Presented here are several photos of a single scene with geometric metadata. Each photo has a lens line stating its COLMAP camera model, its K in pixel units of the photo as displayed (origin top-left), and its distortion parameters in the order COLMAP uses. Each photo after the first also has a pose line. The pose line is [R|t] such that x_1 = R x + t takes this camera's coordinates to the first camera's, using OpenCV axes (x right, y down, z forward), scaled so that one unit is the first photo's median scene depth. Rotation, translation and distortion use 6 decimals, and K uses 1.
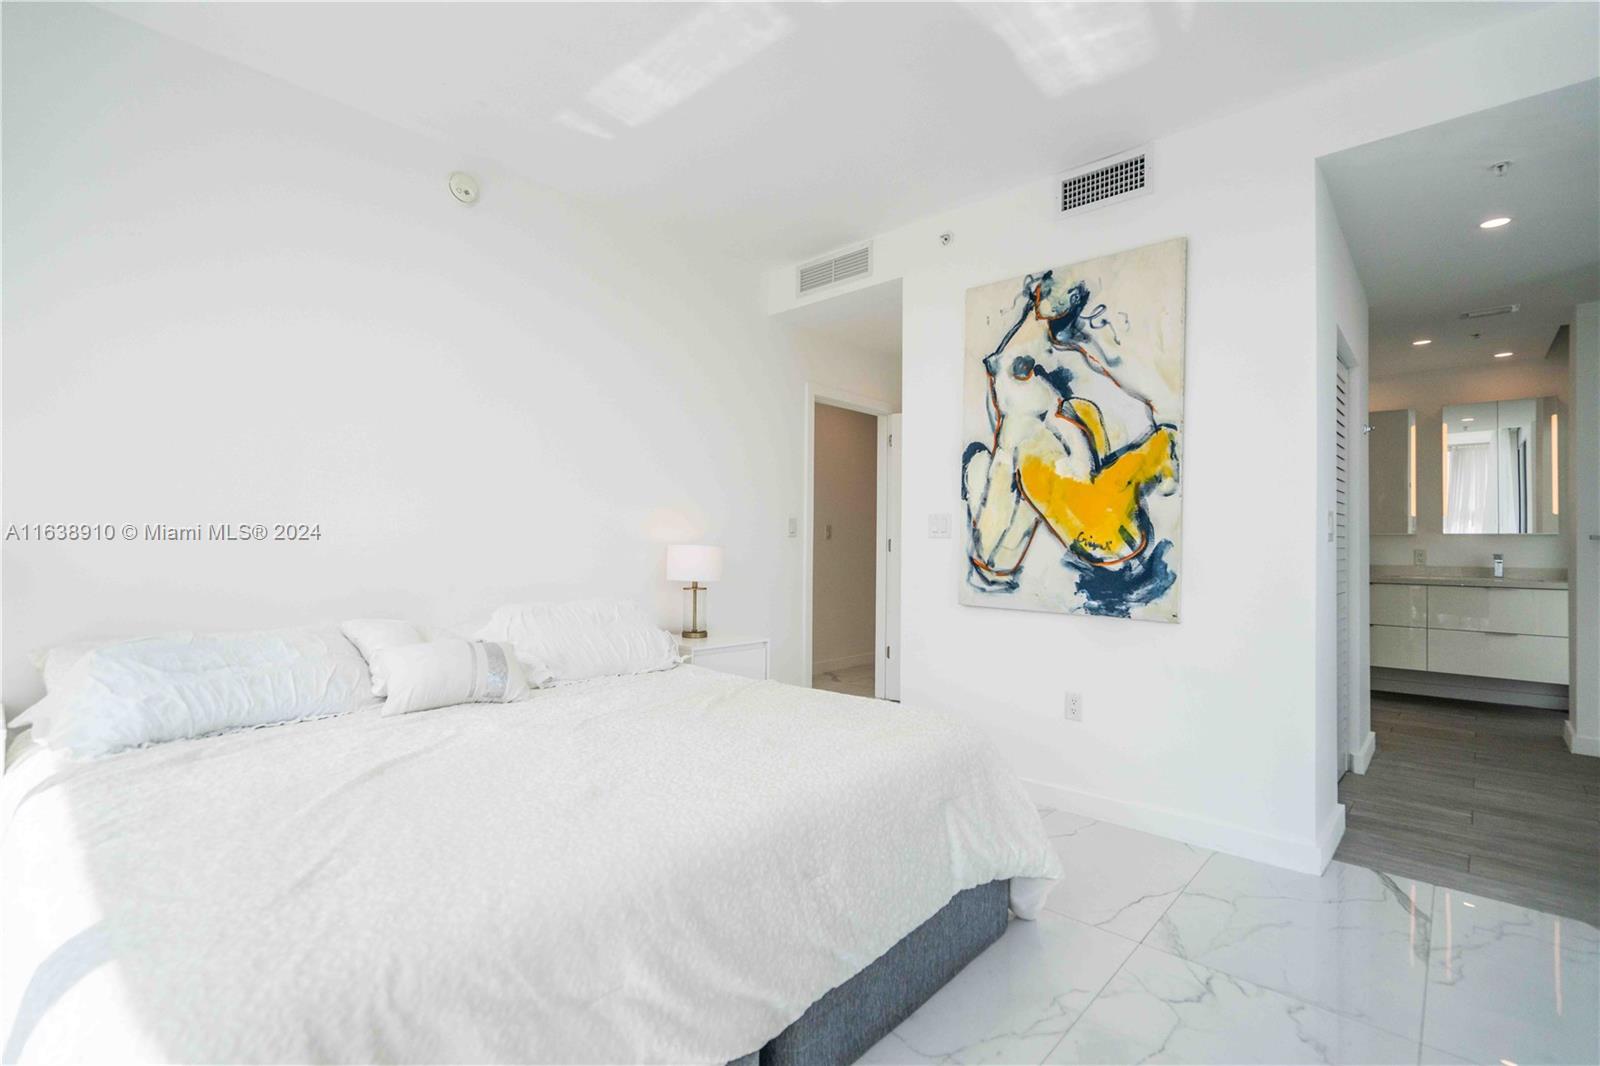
lens RADIAL K [[729.1, 0, 800.0], [0, 729.1, 533.0], [0, 0, 1]] dist [0.000426, 0.000867]
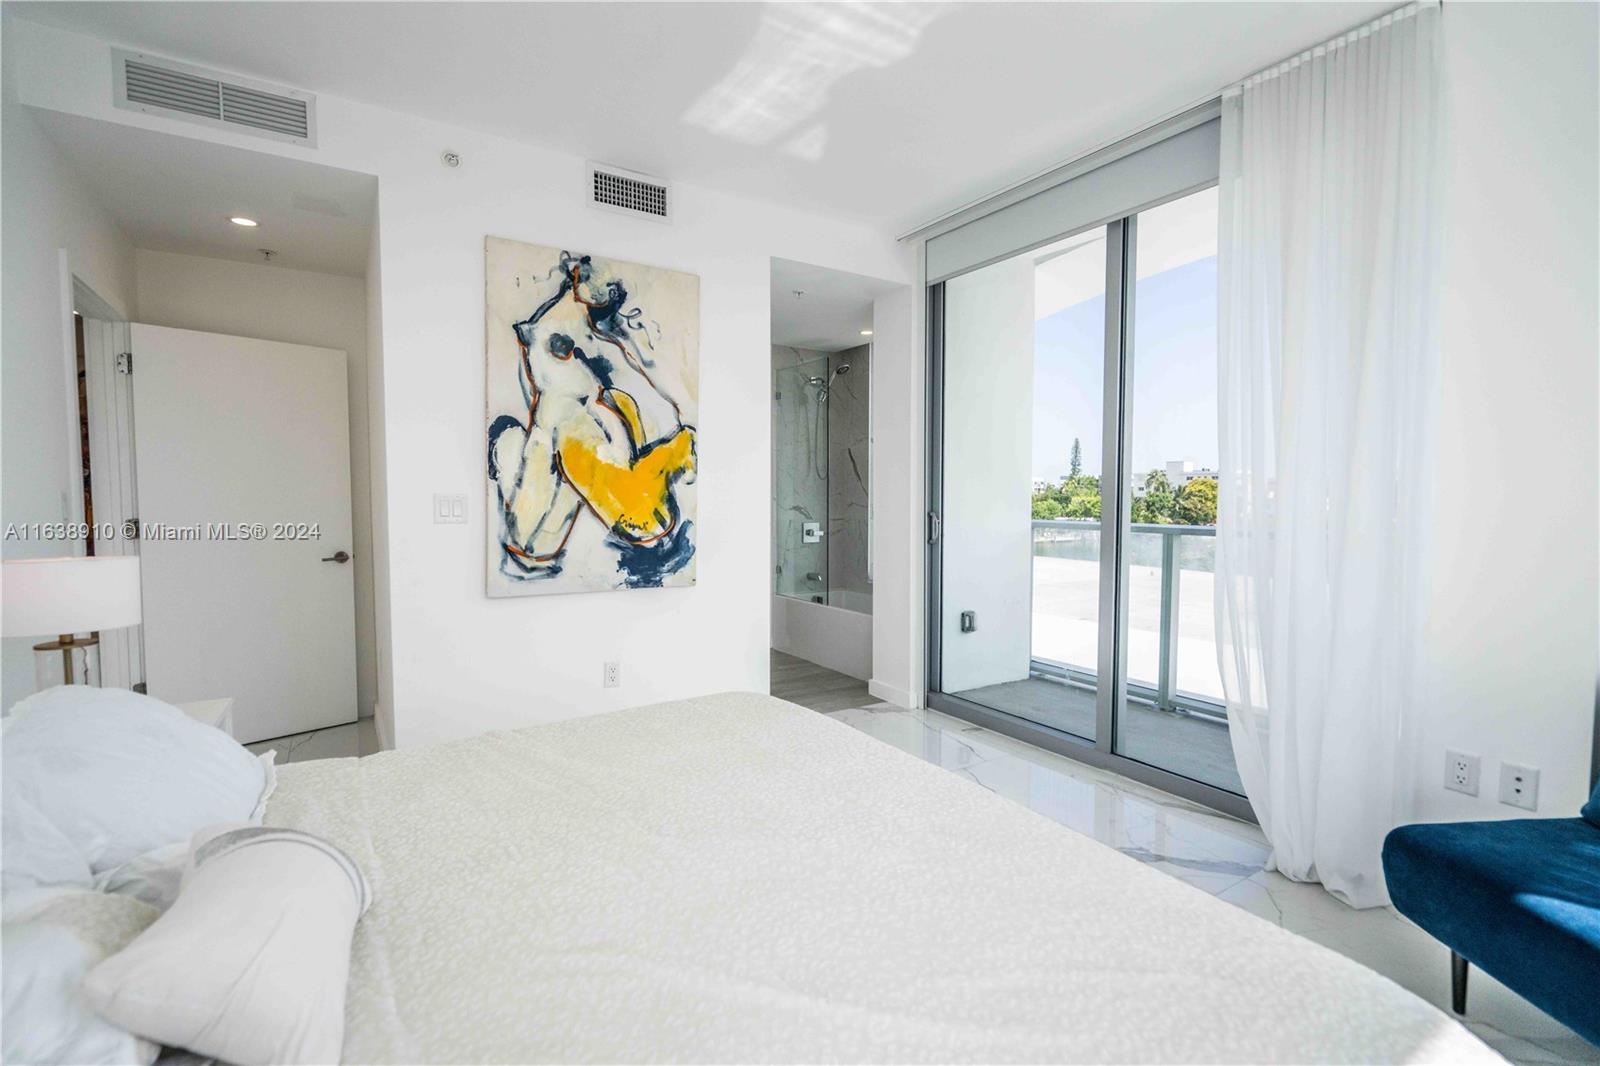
lens RADIAL K [[729.1, 0, 800.0], [0, 729.1, 533.0], [0, 0, 1]] dist [0.000426, 0.000867]
pose [[0.263231, -0.061000, 0.962802, -0.579181], [-0.011059, 0.997743, 0.066237, -0.047343], [-0.964670, -0.028083, 0.261962, 0.443562]]
